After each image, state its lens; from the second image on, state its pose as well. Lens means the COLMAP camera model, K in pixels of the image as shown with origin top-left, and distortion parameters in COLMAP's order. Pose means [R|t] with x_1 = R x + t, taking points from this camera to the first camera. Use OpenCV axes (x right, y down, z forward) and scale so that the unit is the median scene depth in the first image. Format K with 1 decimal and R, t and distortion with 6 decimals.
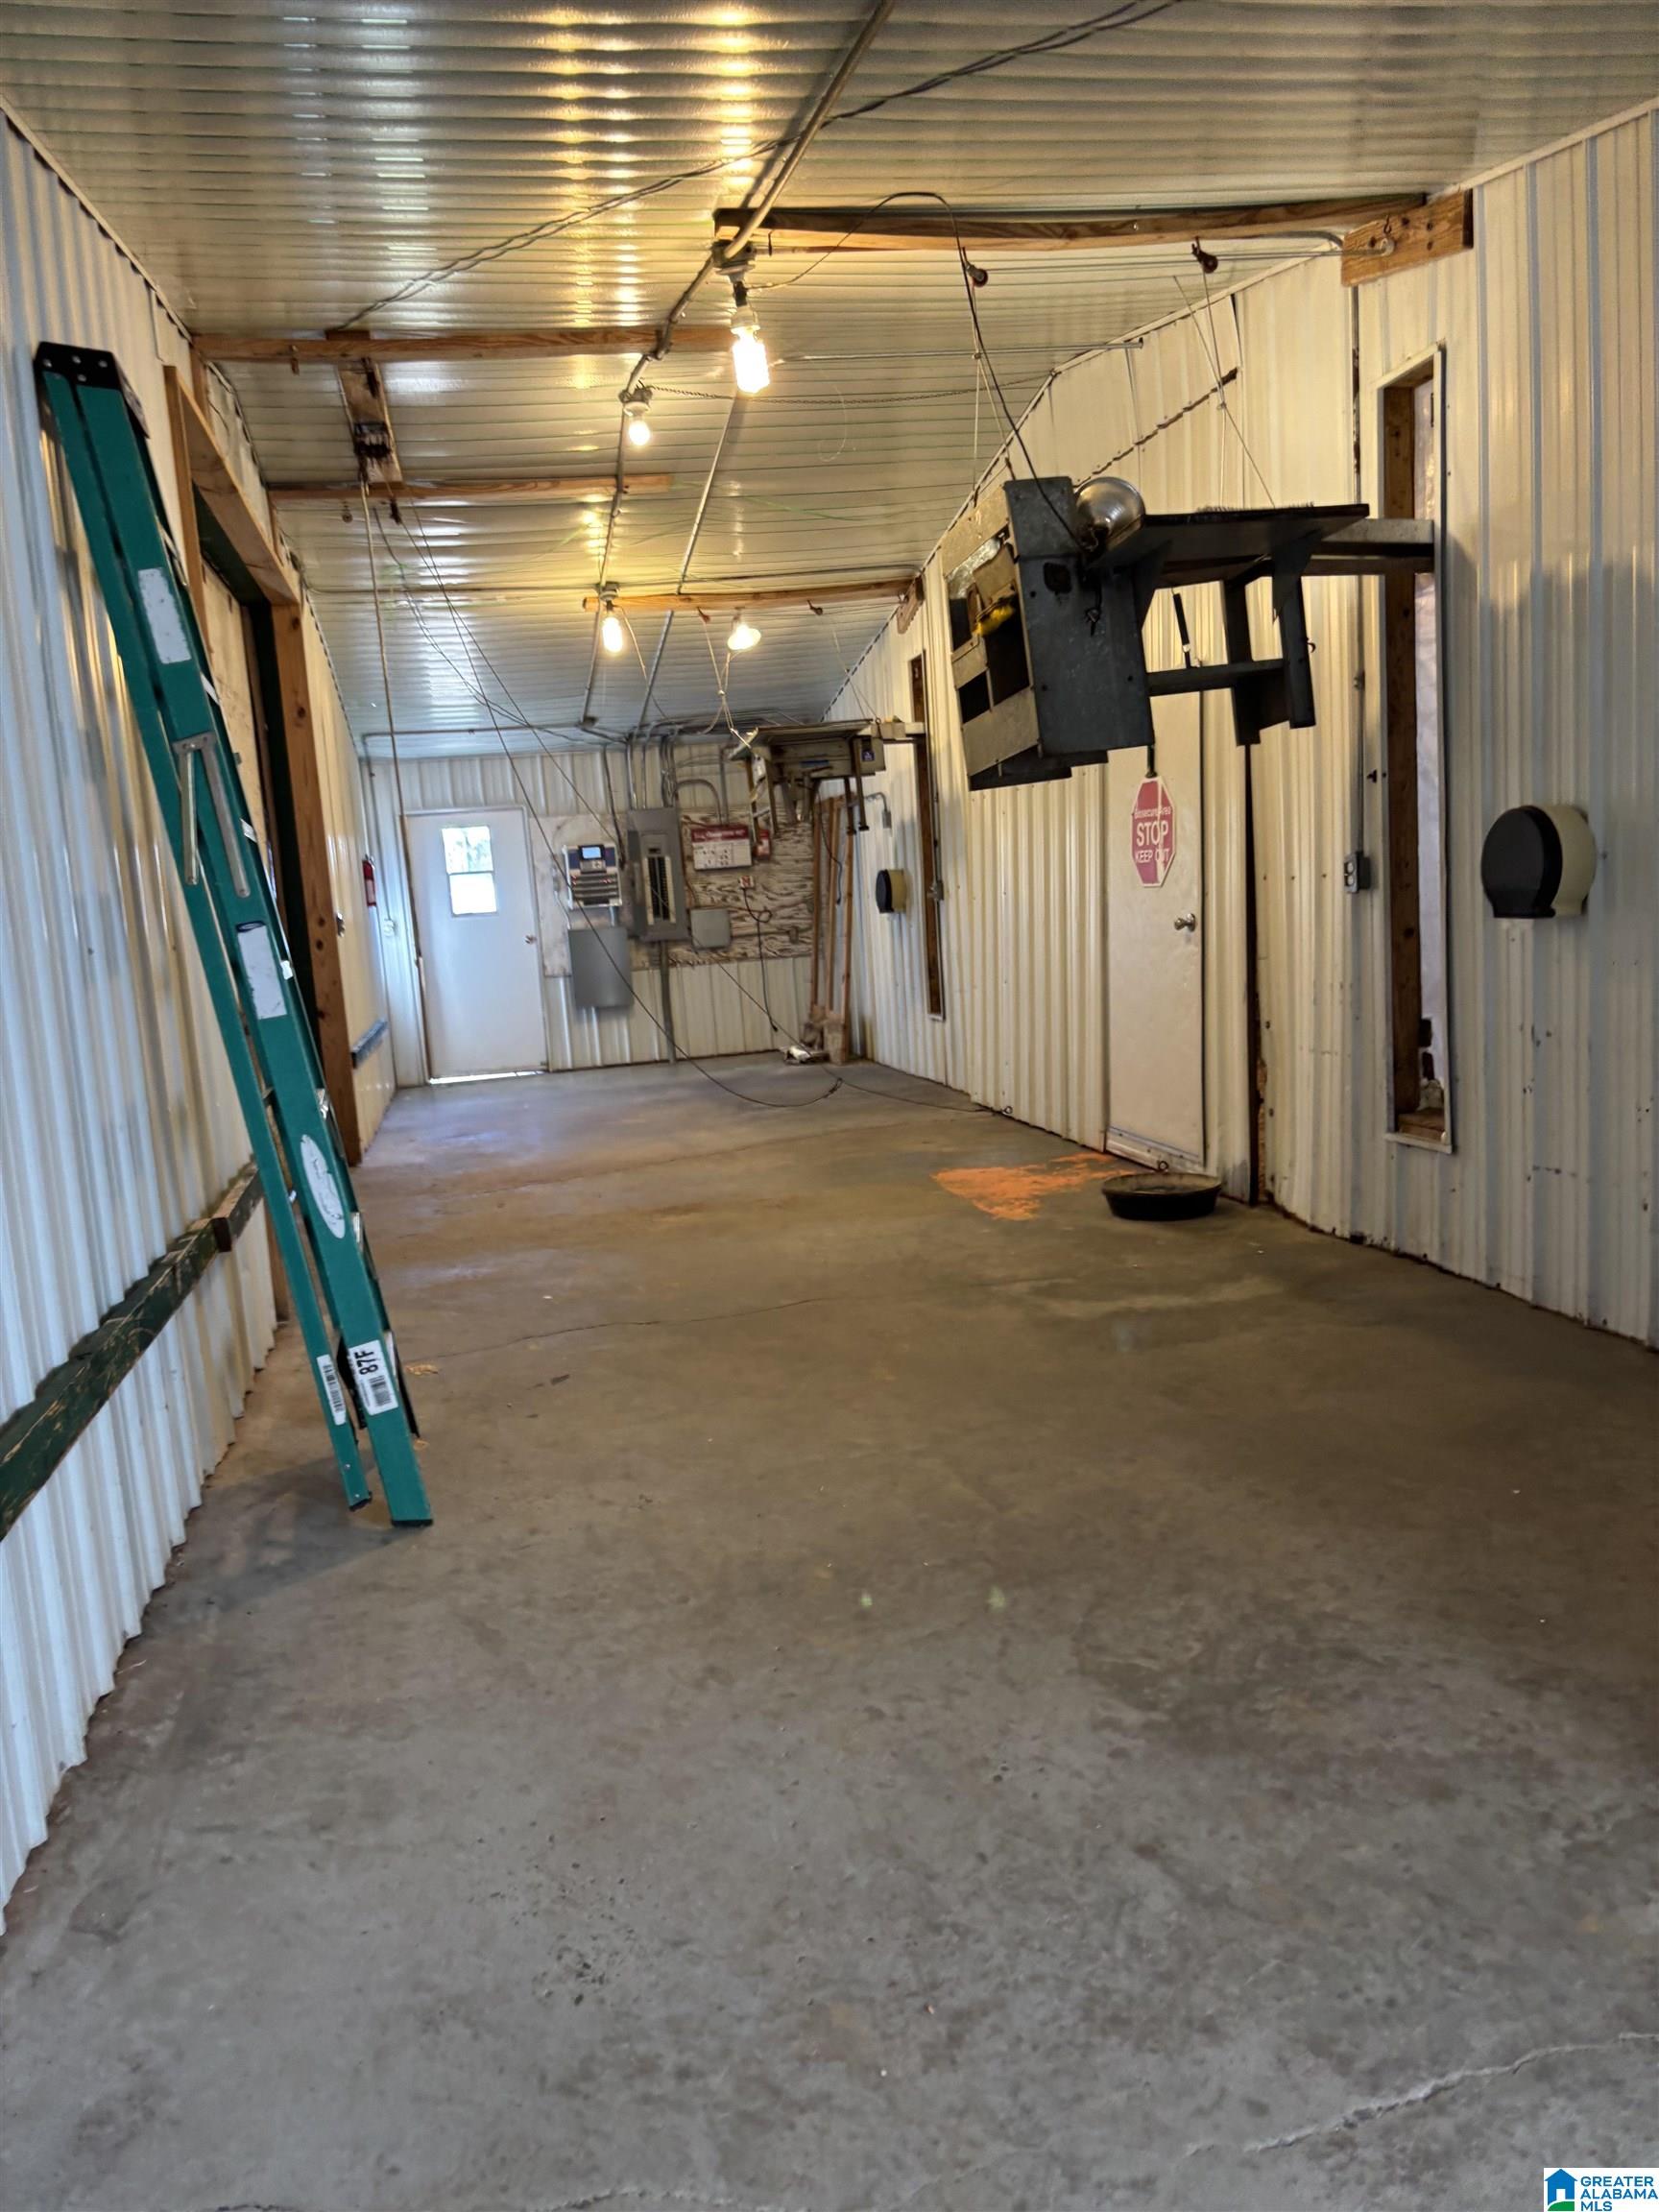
lens RADIAL K [[1627.8, 0, 821.7], [0, 1627.8, 1105.2], [0, 0, 1]] dist [0.025596, -0.018913]
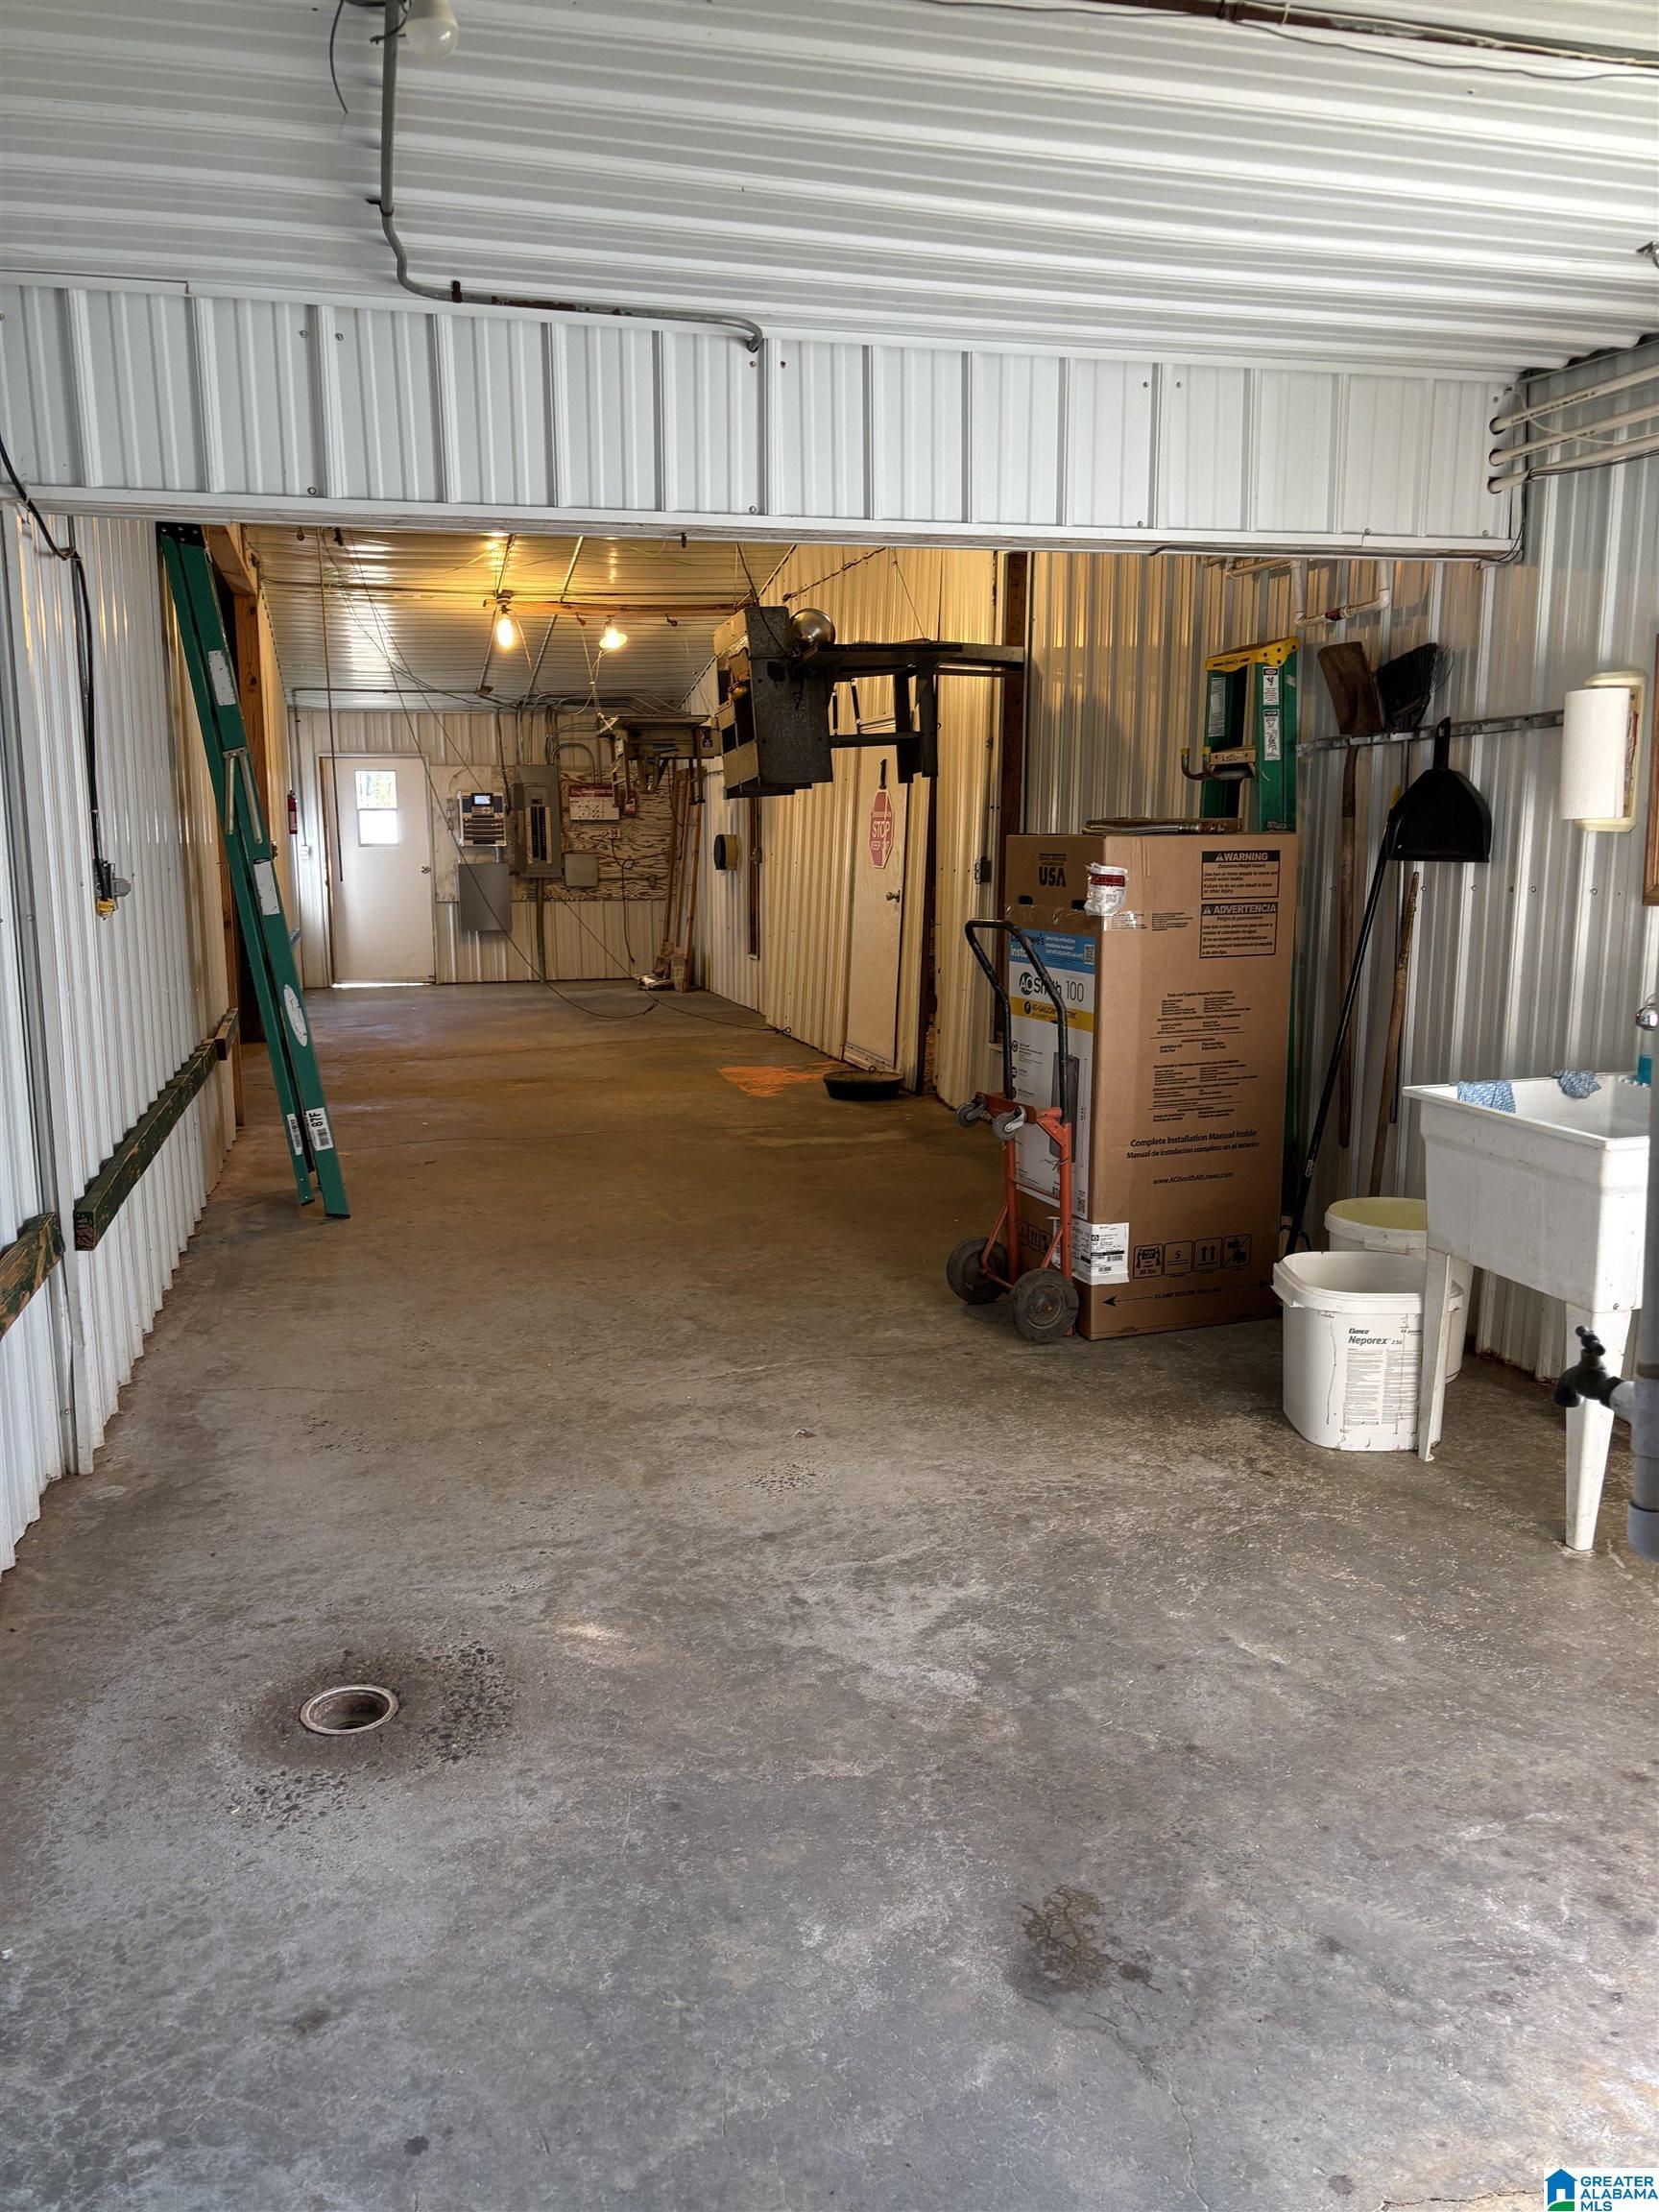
lens RADIAL K [[1627.8, 0, 830.0], [0, 1627.8, 1117.3], [0, 0, 1]] dist [0.025596, -0.018913]
pose [[0.995536, 0.059585, 0.073201, 0.048206], [-0.062324, 0.997417, 0.035713, 0.021949], [-0.070884, -0.040116, 0.996678, -0.270608]]
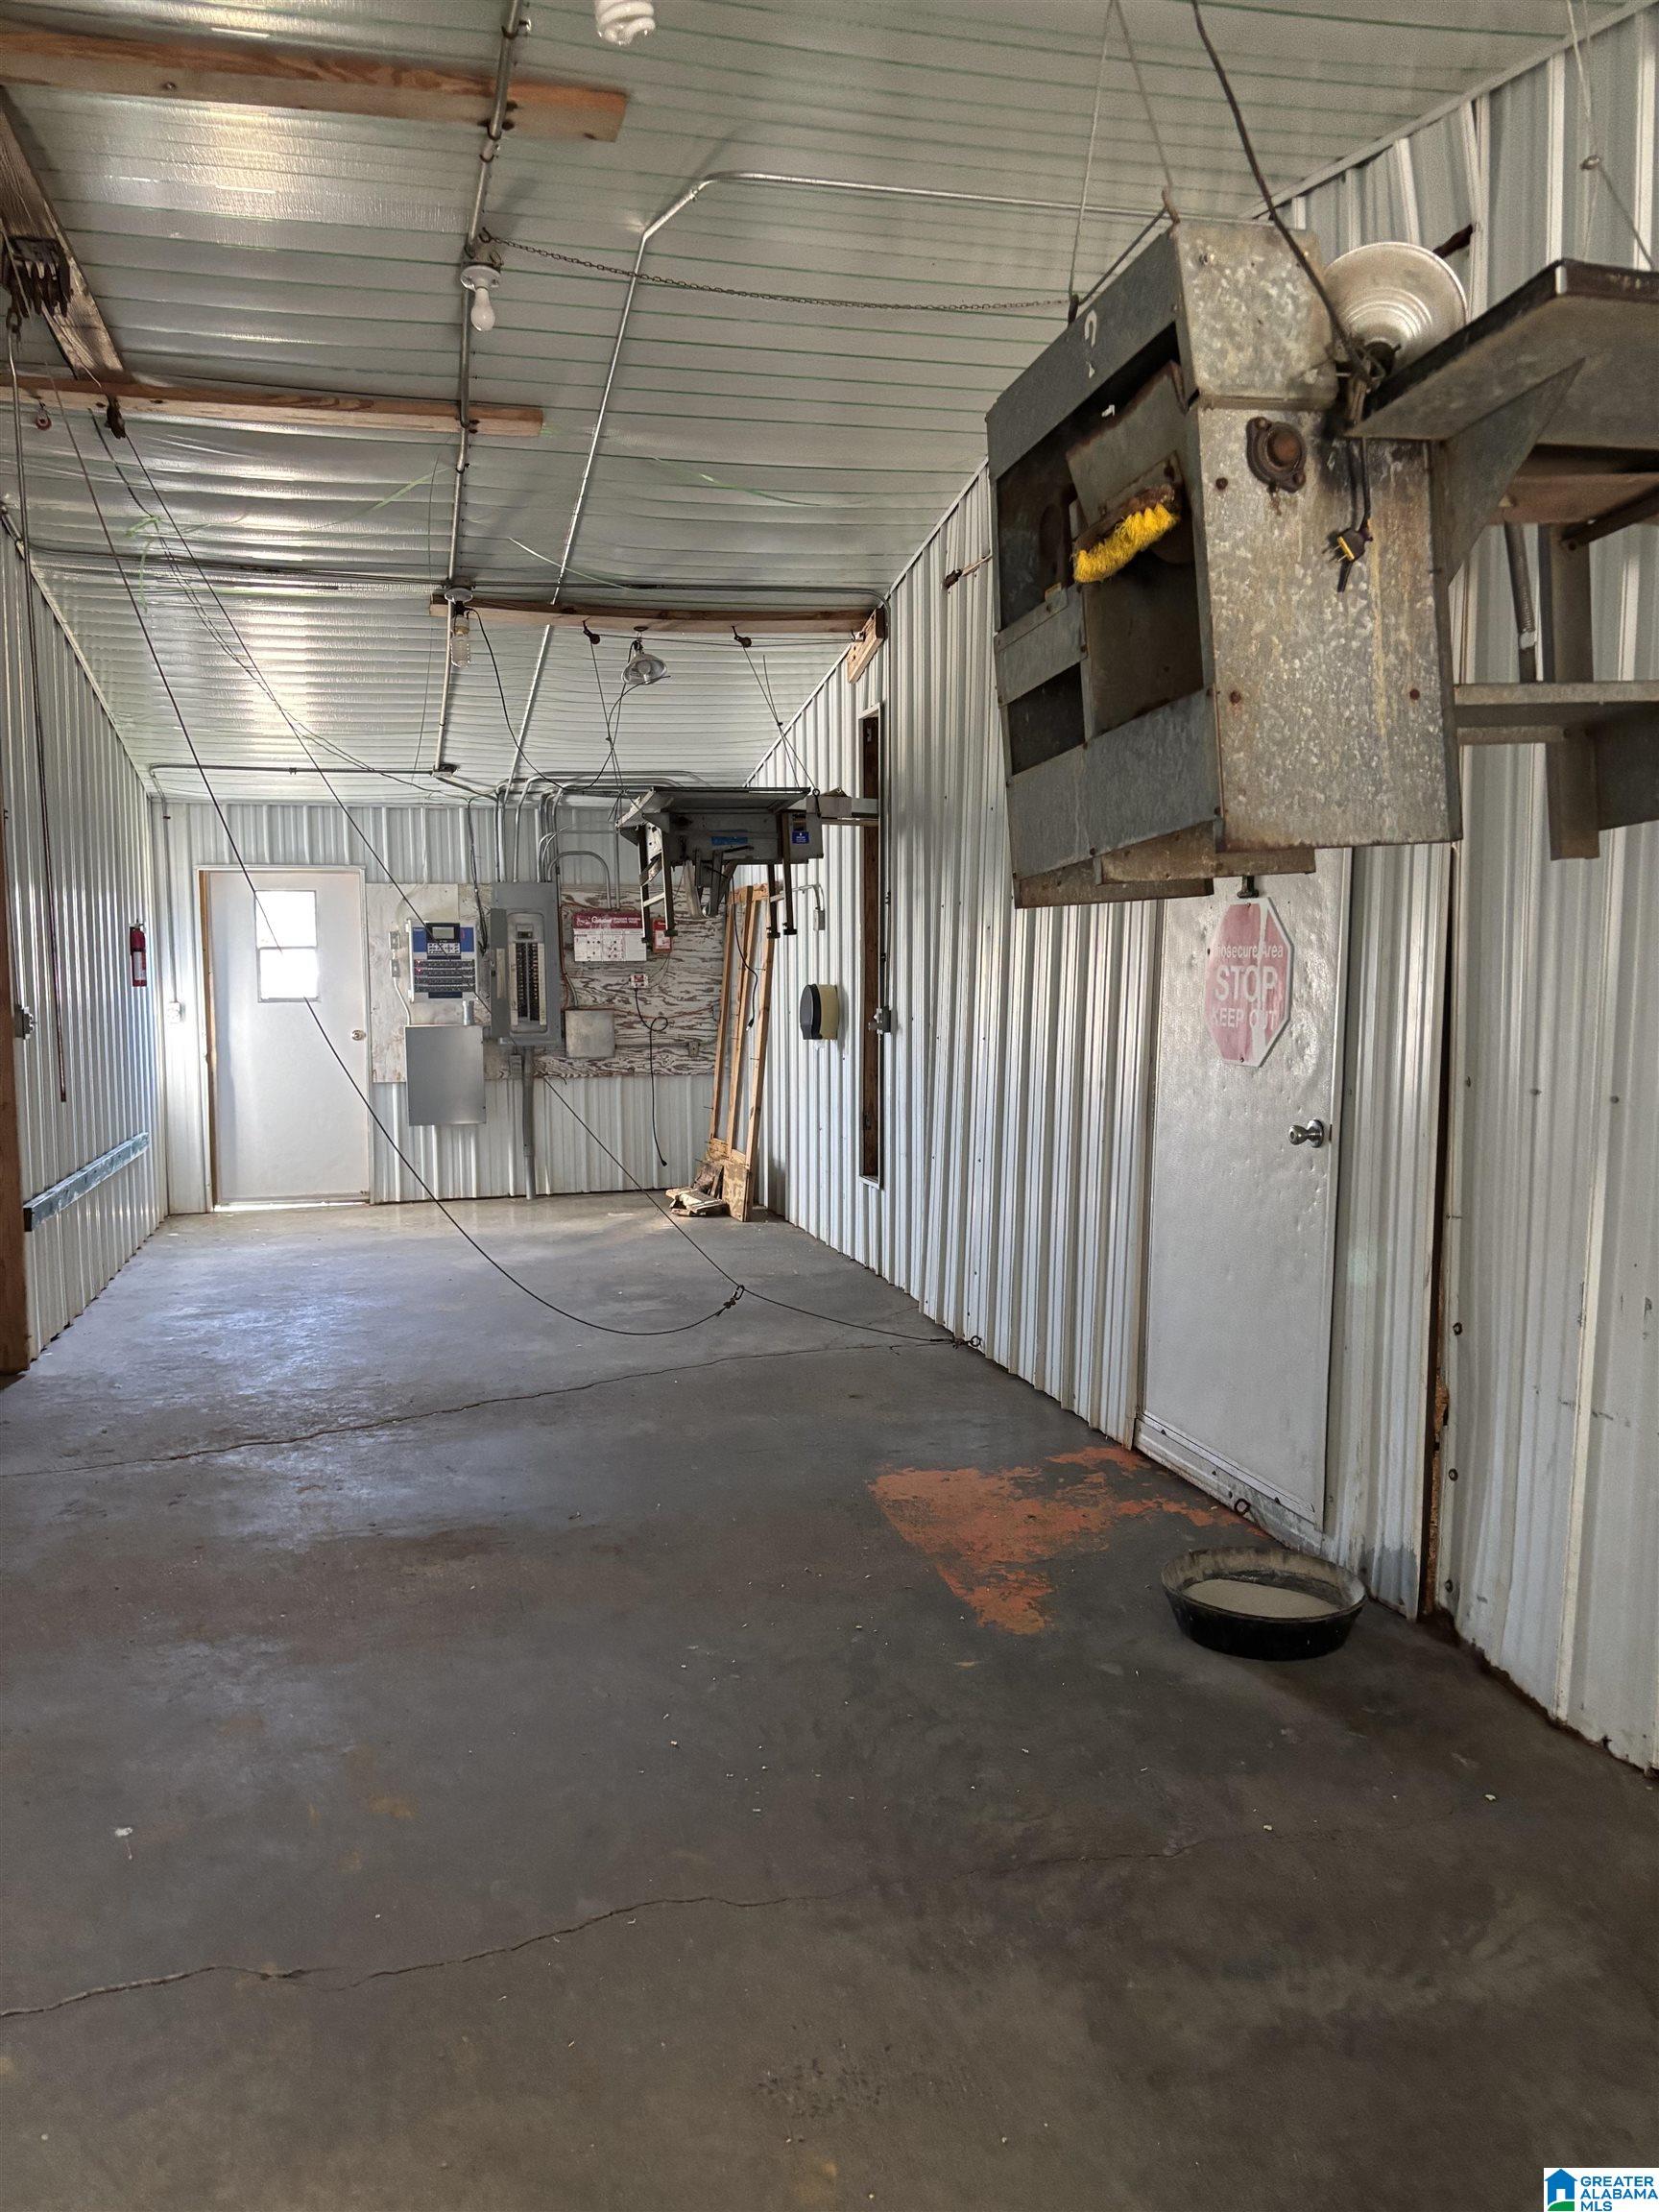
lens RADIAL K [[1627.8, 0, 835.7], [0, 1627.8, 1096.7], [0, 0, 1]] dist [0.025596, -0.018913]
pose [[0.996117, 0.060286, 0.064153, 0.003512], [-0.056604, 0.996725, -0.057750, -0.052944], [-0.067425, 0.053894, 0.996268, 0.260457]]
